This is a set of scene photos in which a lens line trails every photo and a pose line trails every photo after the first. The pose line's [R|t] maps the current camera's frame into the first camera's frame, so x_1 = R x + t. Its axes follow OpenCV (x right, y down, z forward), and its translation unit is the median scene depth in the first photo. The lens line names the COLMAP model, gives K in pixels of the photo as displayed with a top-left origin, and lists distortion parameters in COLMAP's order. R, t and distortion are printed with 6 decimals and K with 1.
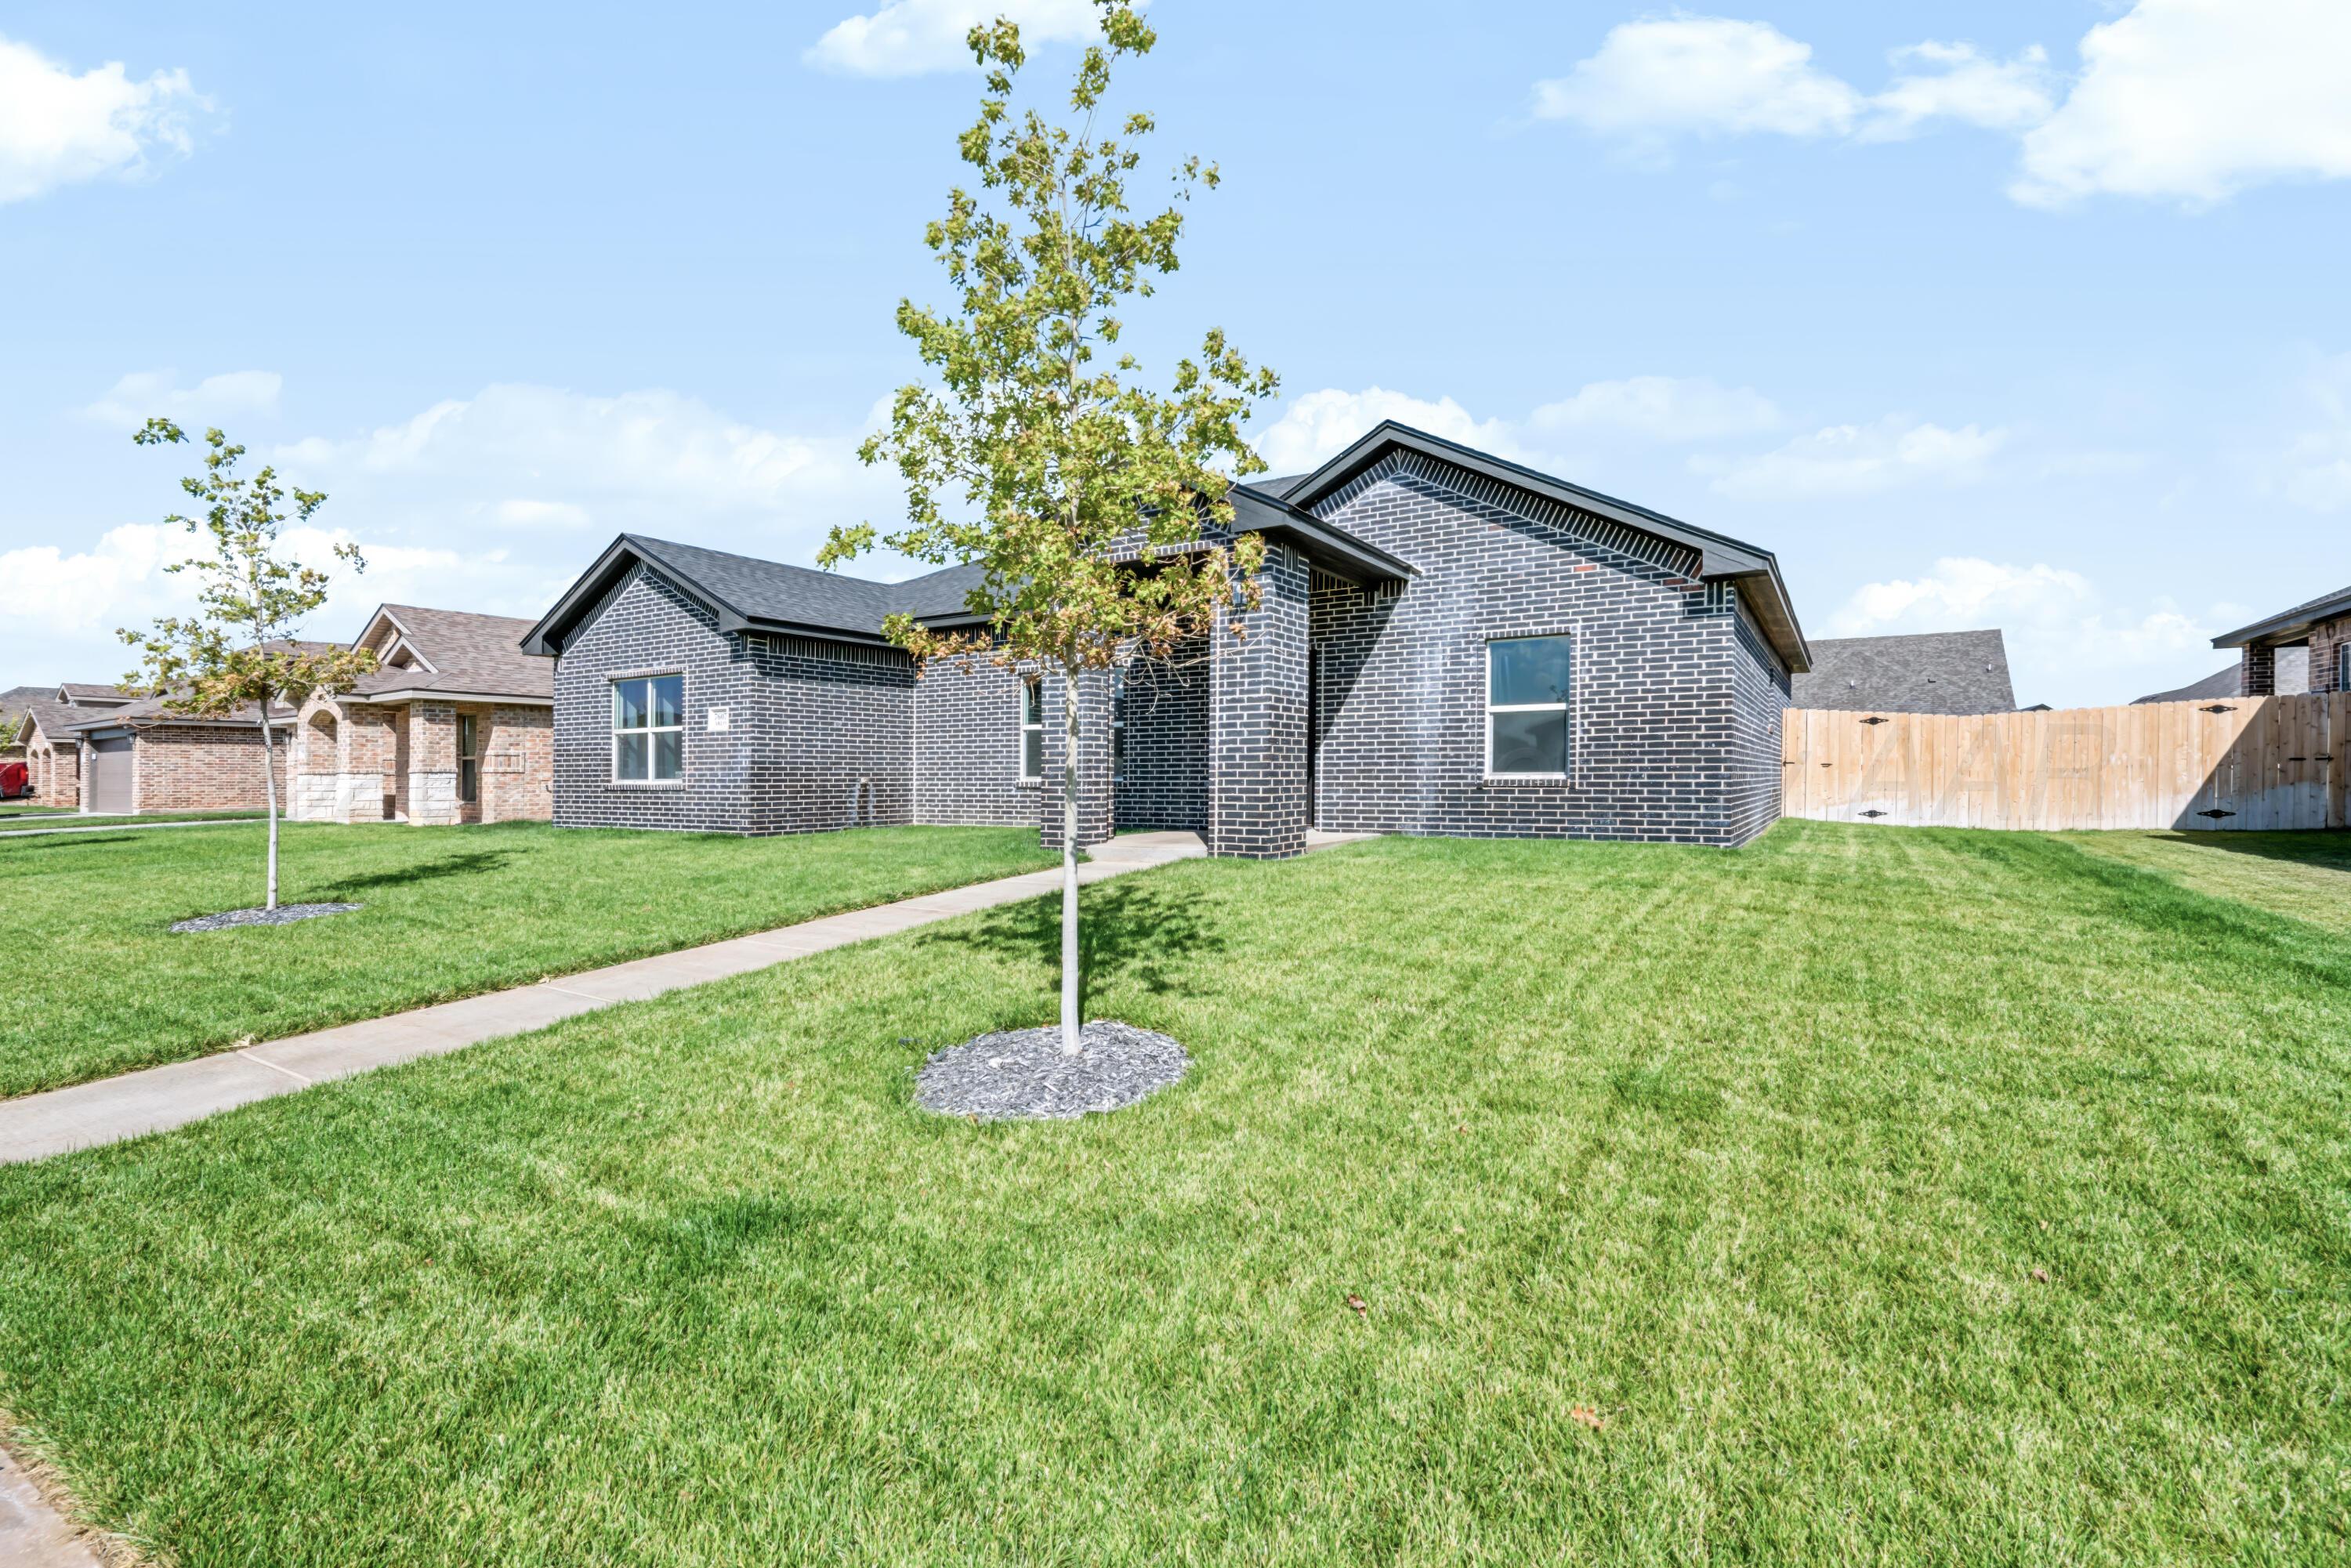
lens RADIAL K [[1061.3, 0, 1173.3], [0, 1061.3, 763.6], [0, 0, 1]] dist [-0.009829, 0.000961]
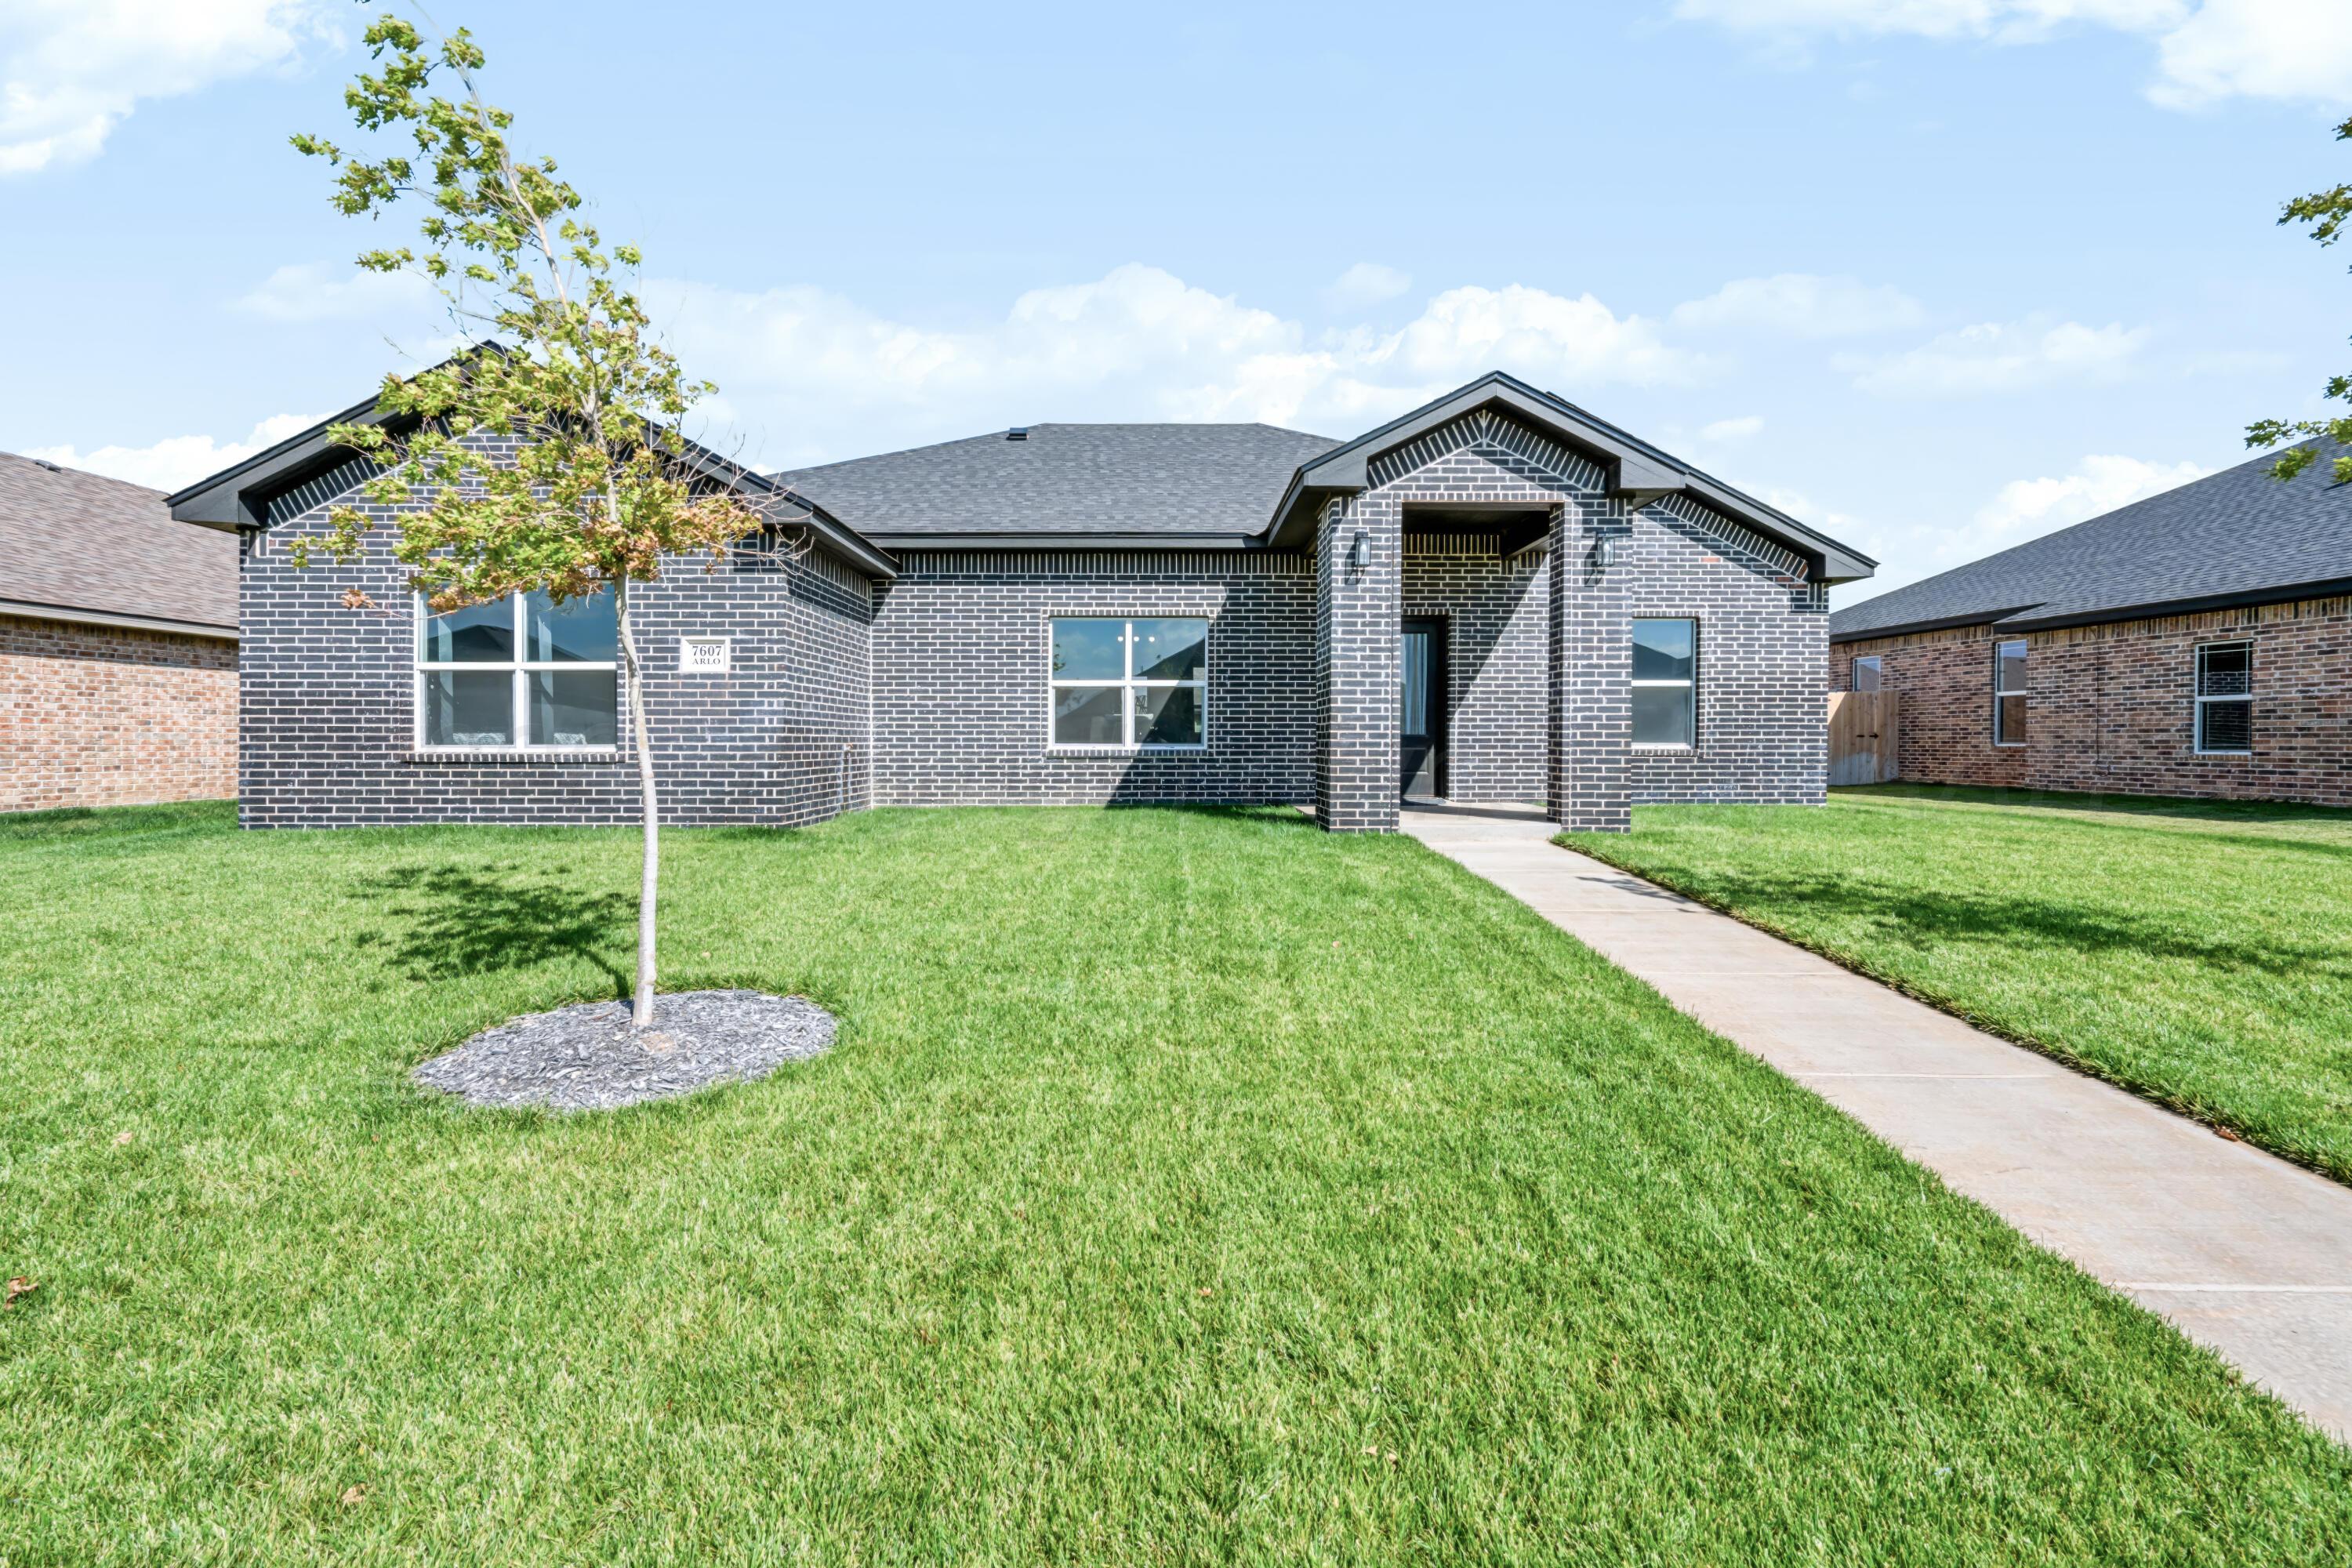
lens RADIAL K [[1063.9, 0, 1170.6], [0, 1063.9, 737.6], [0, 0, 1]] dist [-0.000452, 0.000168]
pose [[0.845594, 0.008168, 0.533764, -0.603106], [-0.012039, 0.999920, 0.003771, 0.004308], [-0.533691, -0.009615, 0.845625, 0.313746]]
